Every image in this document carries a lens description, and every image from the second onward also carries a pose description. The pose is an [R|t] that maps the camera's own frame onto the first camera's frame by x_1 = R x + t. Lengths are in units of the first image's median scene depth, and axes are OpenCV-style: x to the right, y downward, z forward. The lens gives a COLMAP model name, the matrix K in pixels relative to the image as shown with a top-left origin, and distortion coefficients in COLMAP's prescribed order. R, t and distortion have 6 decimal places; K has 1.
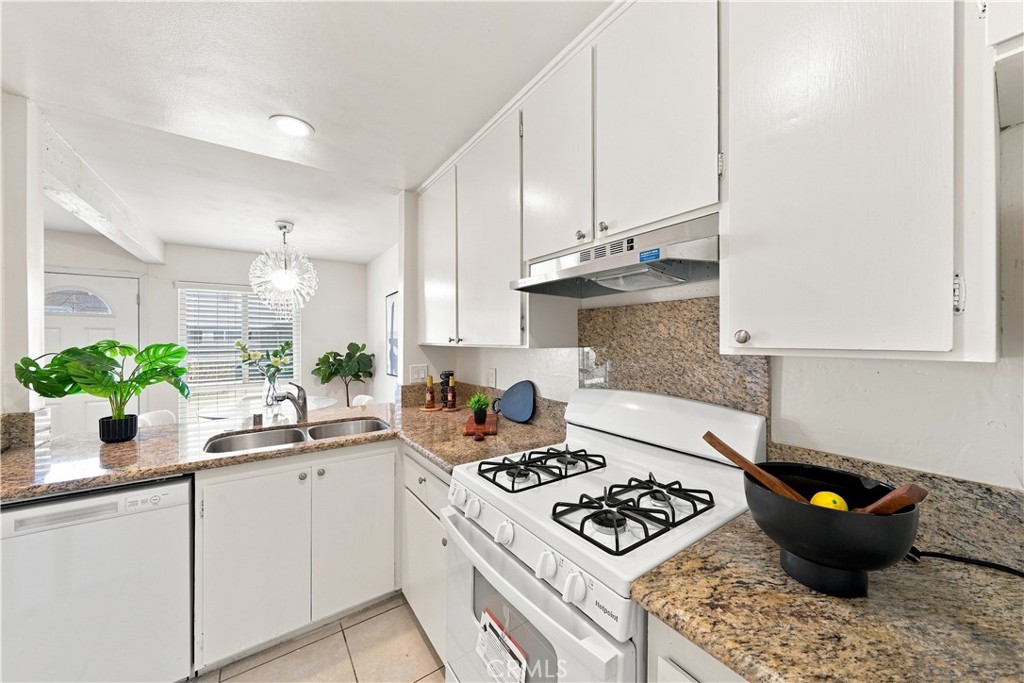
lens RADIAL K [[356.4, 0, 516.0], [0, 356.4, 345.5], [0, 0, 1]] dist [-0.001954, -0.000223]
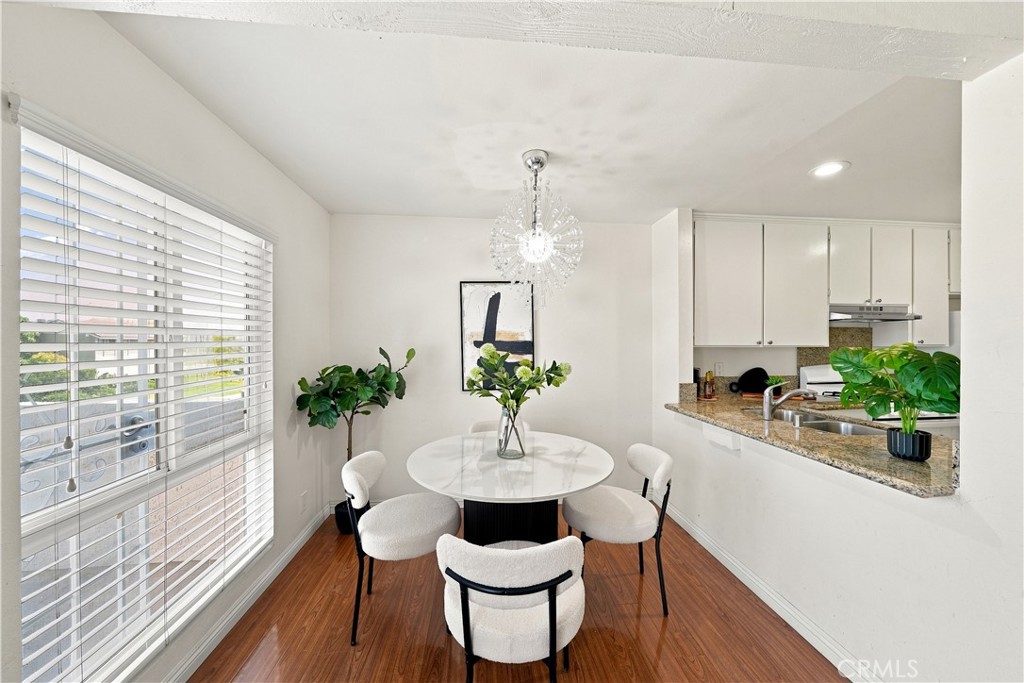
lens RADIAL K [[356.4, 0, 516.0], [0, 356.4, 345.5], [0, 0, 1]] dist [-0.001954, -0.000223]
pose [[0.493279, -0.004891, 0.869857, -2.841322], [0.014161, 0.999897, -0.002408, -0.020896], [-0.869756, 0.013506, 0.493297, 1.697557]]
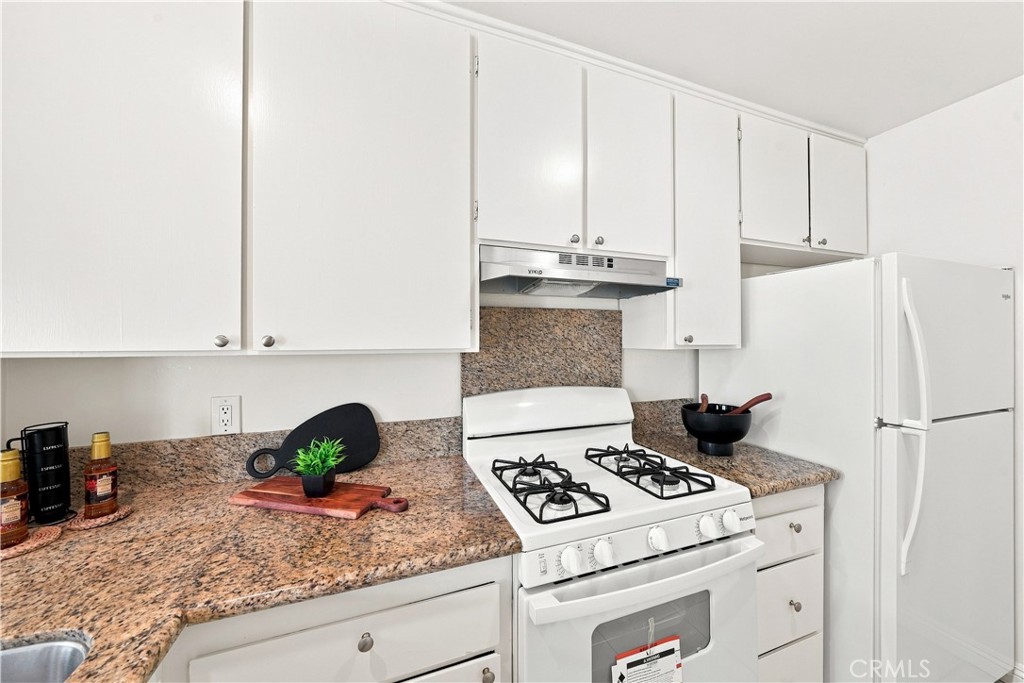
lens RADIAL K [[363.8, 0, 514.3], [0, 363.8, 338.4], [0, 0, 1]] dist [-0.004901, -0.000049]
pose [[0.263054, 0.002867, 0.964777, -0.774597], [0.014365, 0.999873, -0.006888, -0.015652], [-0.964674, 0.015671, 0.262979, 0.789261]]
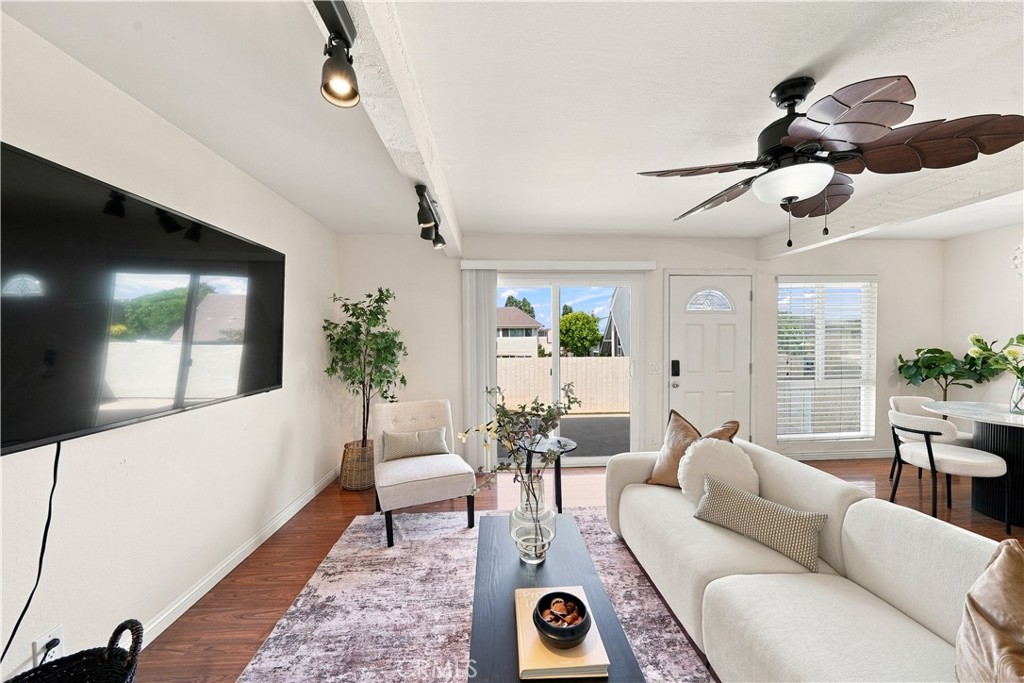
lens RADIAL K [[356.4, 0, 516.0], [0, 356.4, 345.5], [0, 0, 1]] dist [-0.001954, -0.000223]
pose [[0.844714, 0.011490, -0.535095, -2.971160], [-0.004969, 0.999895, 0.013626, 0.013159], [0.535195, -0.008851, 0.844682, -0.693468]]
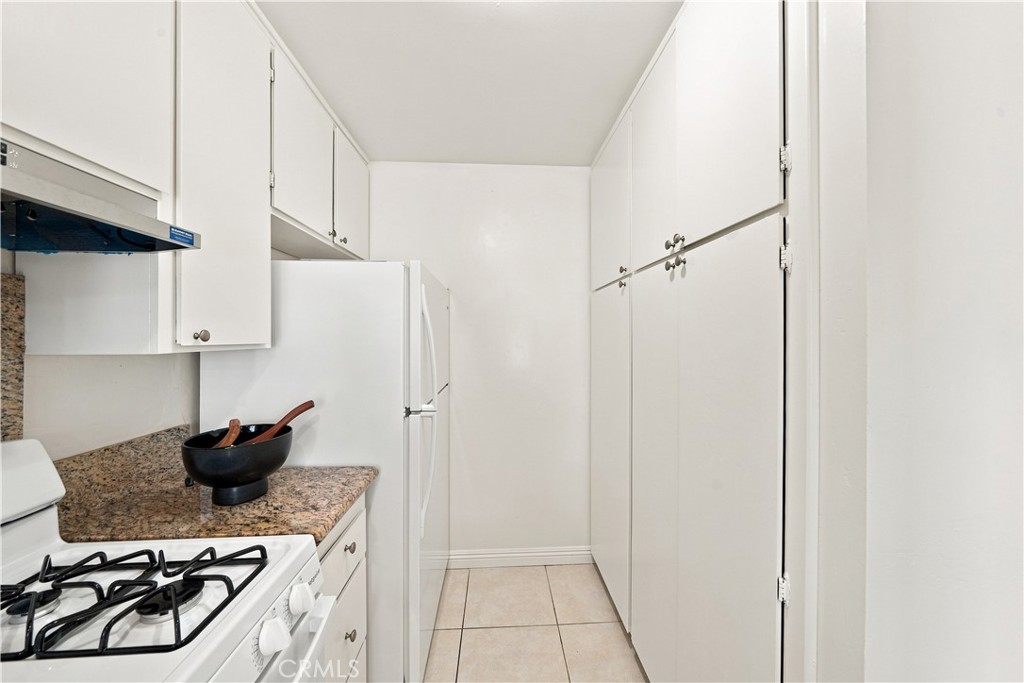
lens RADIAL K [[357.9, 0, 514.0], [0, 357.9, 336.2], [0, 0, 1]] dist [-0.001586, -0.000011]
pose [[-0.842796, 0.001699, 0.538231, -0.458488], [0.008623, 0.999909, 0.010346, -0.015125], [-0.538164, 0.013361, -0.842734, 0.822102]]
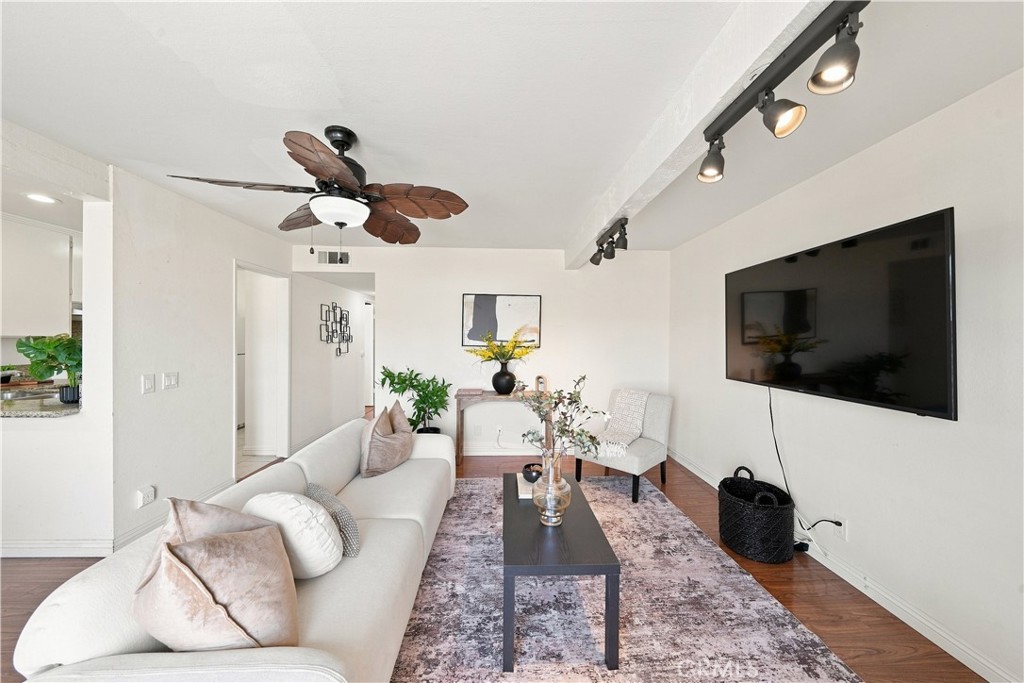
lens RADIAL K [[351.8, 0, 514.7], [0, 351.8, 340.9], [0, 0, 1]] dist [-0.002199, -0.000155]
pose [[-0.832641, -0.010355, 0.553717, -4.128431], [-0.000327, 0.999834, 0.018205, -0.011234], [-0.553813, 0.014977, -0.832506, 1.441720]]
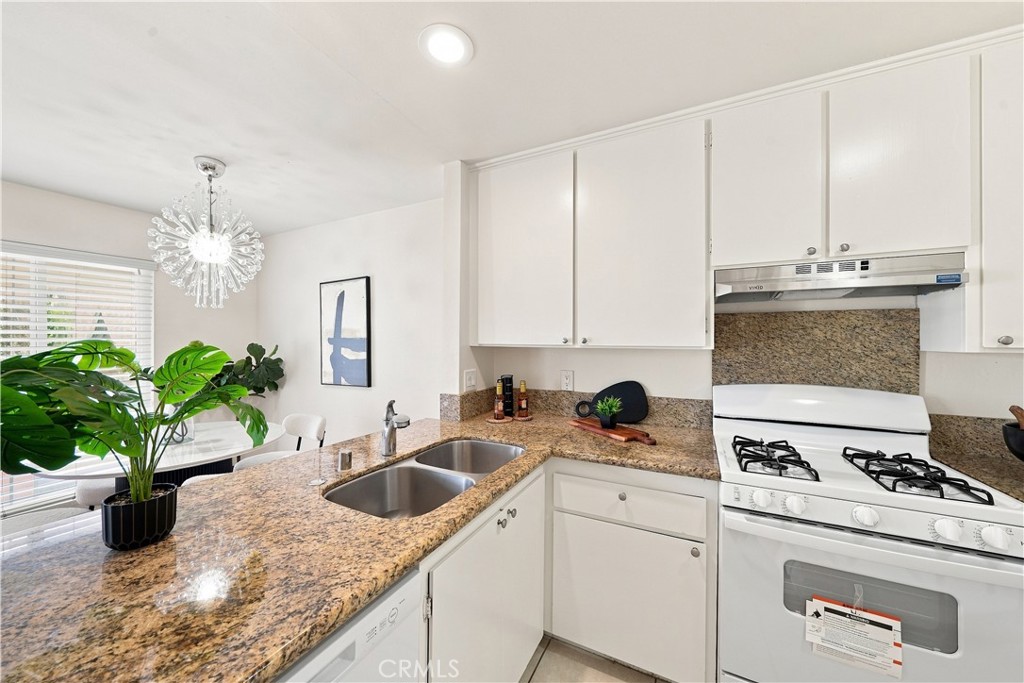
lens RADIAL K [[357.5, 0, 516.2], [0, 357.5, 341.6], [0, 0, 1]] dist [-0.006522, -0.000102]
pose [[0.884679, 0.002186, 0.466195, -1.066568], [0.003134, 0.999939, -0.010636, -0.005083], [-0.466190, 0.010870, 0.884618, 0.374233]]
